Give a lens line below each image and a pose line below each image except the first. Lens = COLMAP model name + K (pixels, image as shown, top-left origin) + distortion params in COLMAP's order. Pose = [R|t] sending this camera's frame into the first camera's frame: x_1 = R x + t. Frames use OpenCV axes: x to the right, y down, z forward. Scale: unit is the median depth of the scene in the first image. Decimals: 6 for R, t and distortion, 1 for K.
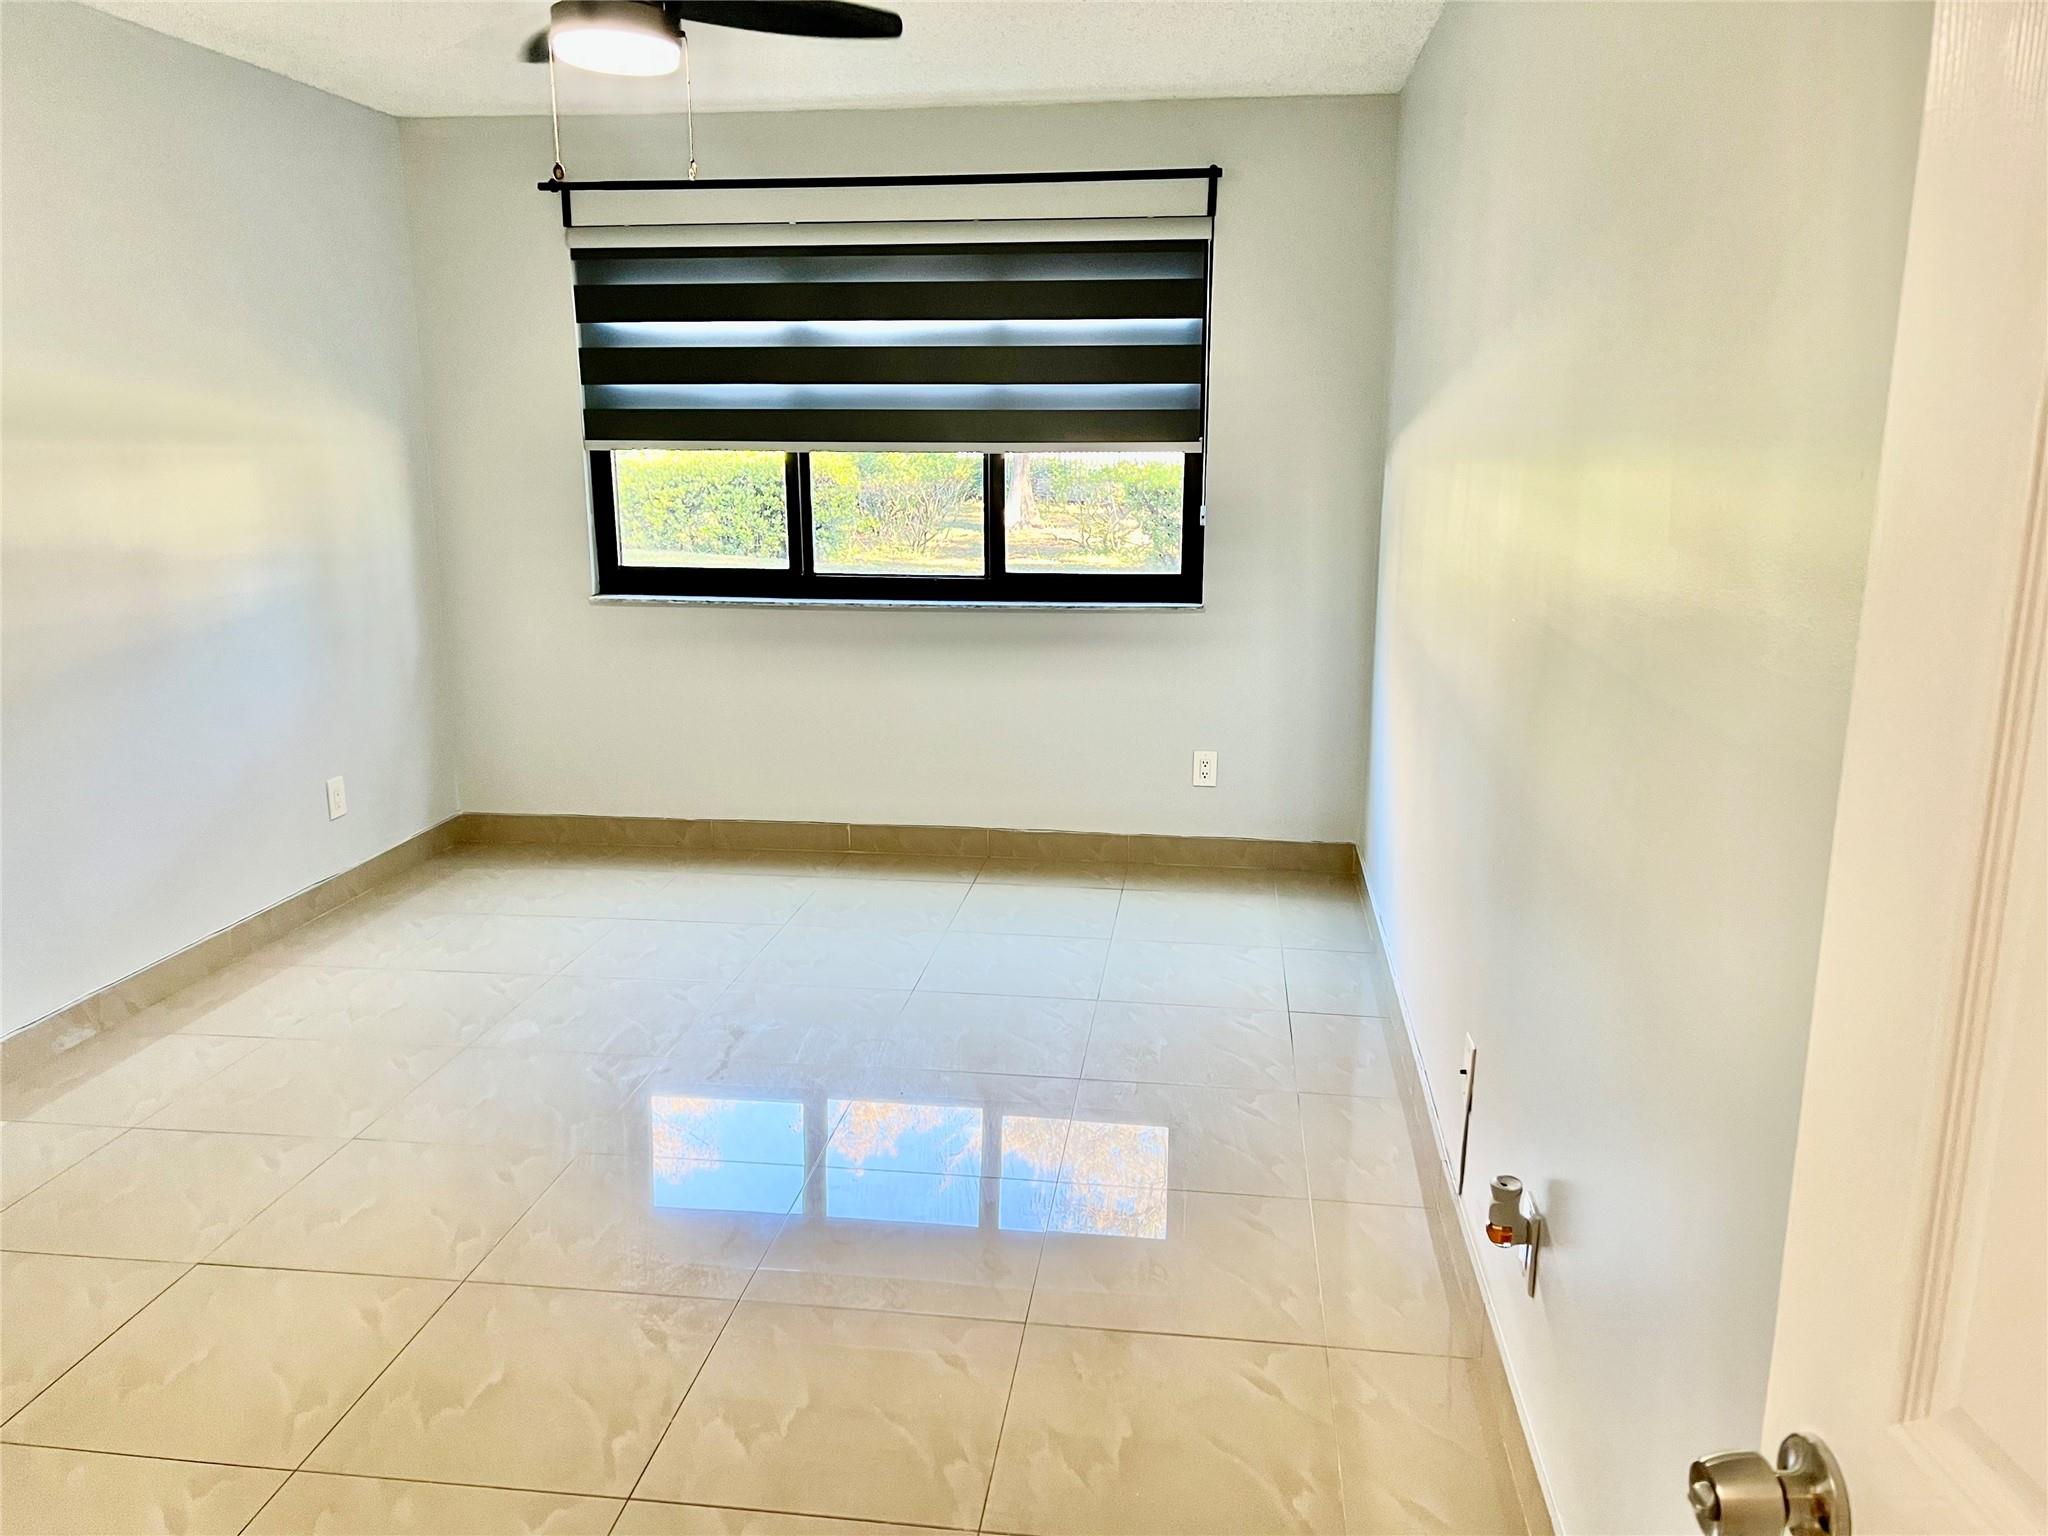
lens RADIAL K [[1521.8, 0, 1024.0], [0, 1521.8, 768.0], [0, 0, 1]] dist [0.000570, -0.001340]
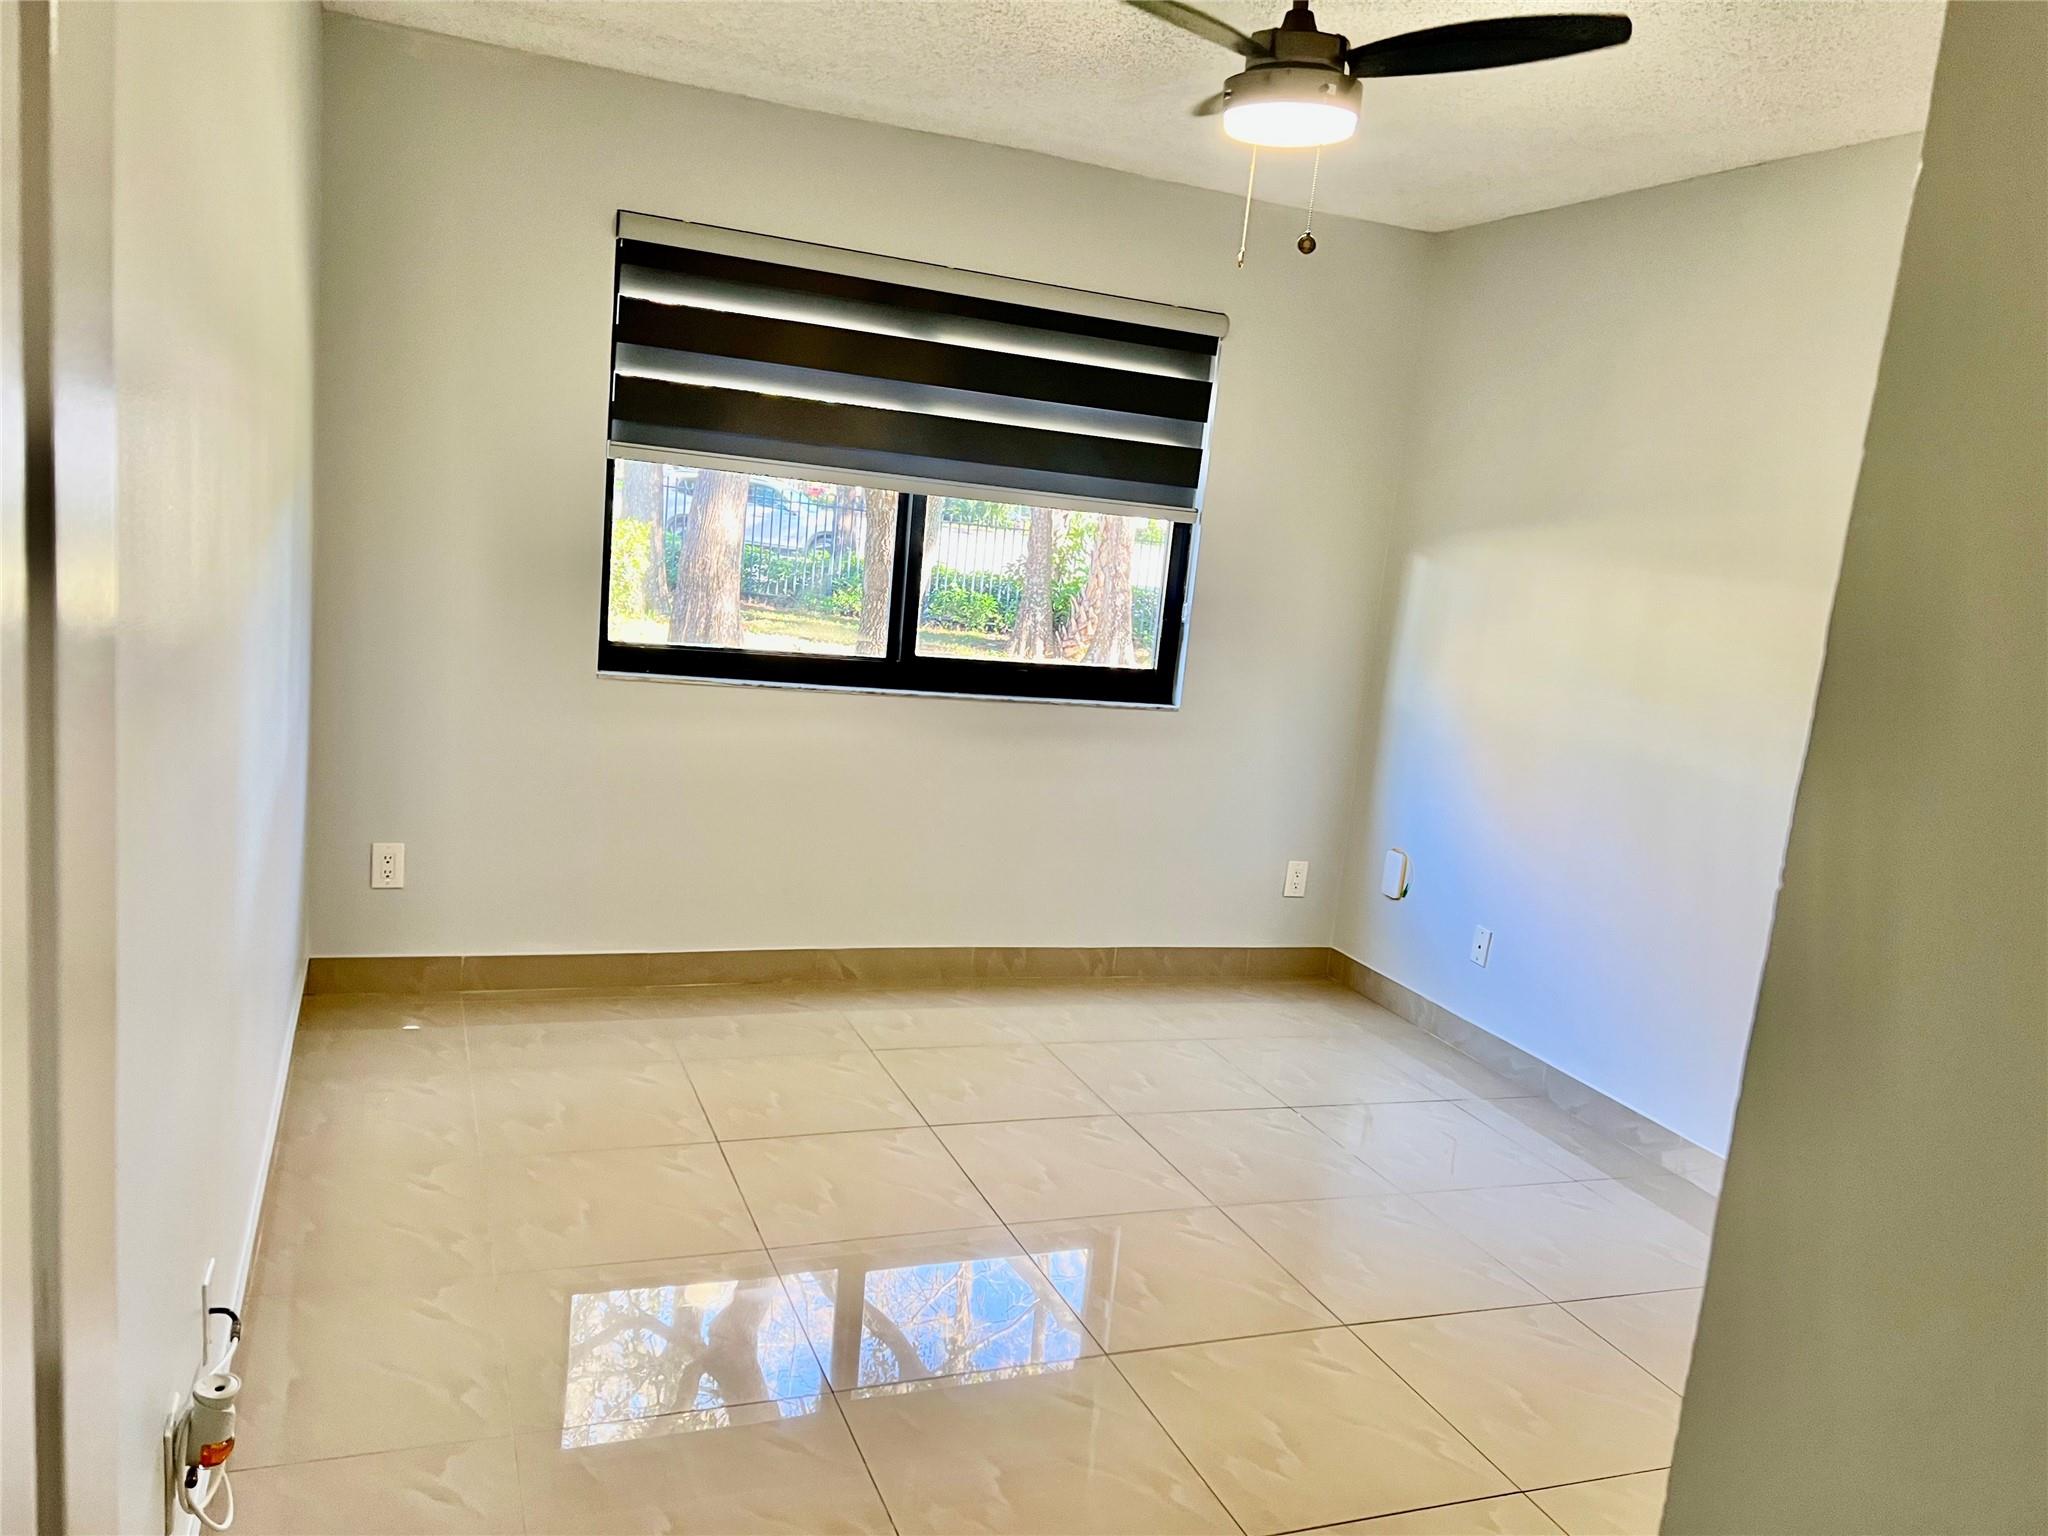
lens RADIAL K [[1547.9, 0, 1047.0], [0, 1547.9, 730.0], [0, 0, 1]] dist [0.001634, -0.127763]
pose [[0.862818, 0.020263, 0.505109, -0.456578], [0.010142, 0.998301, -0.057373, -0.035020], [-0.505414, 0.054625, 0.861146, 0.190578]]
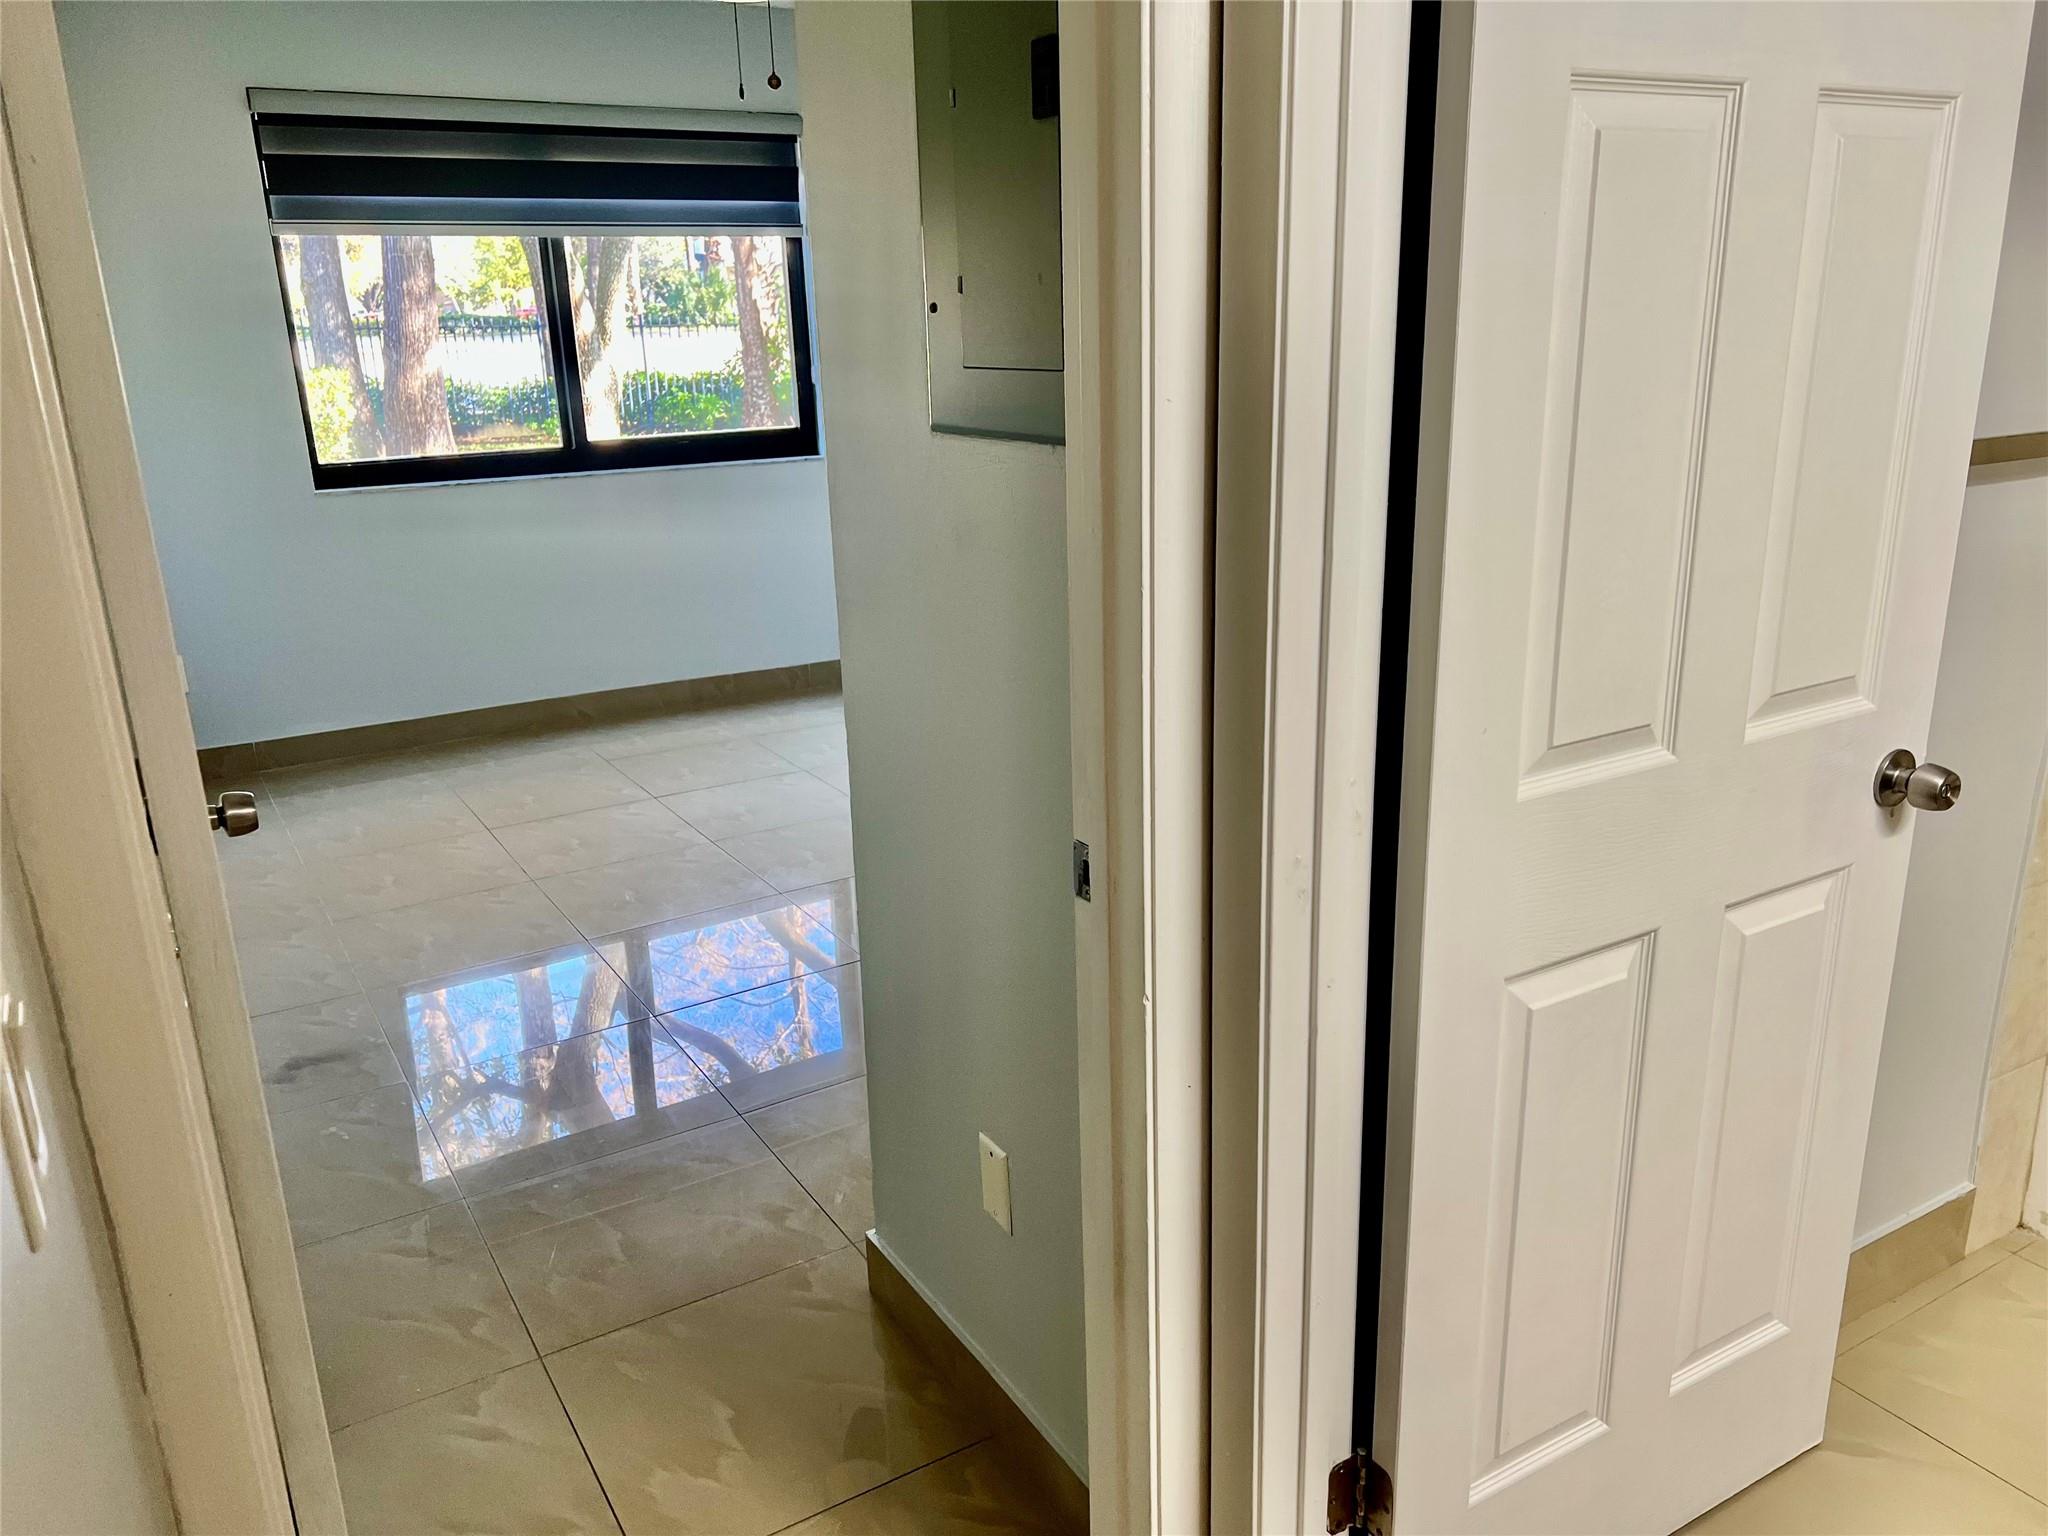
lens RADIAL K [[1521.8, 0, 1024.0], [0, 1521.8, 768.0], [0, 0, 1]] dist [0.000570, -0.001340]
pose [[0.776249, -0.200355, 0.597743, -0.512436], [0.160453, 0.979720, 0.120019, 0.014456], [-0.609666, 0.002745, 0.792653, -0.024495]]
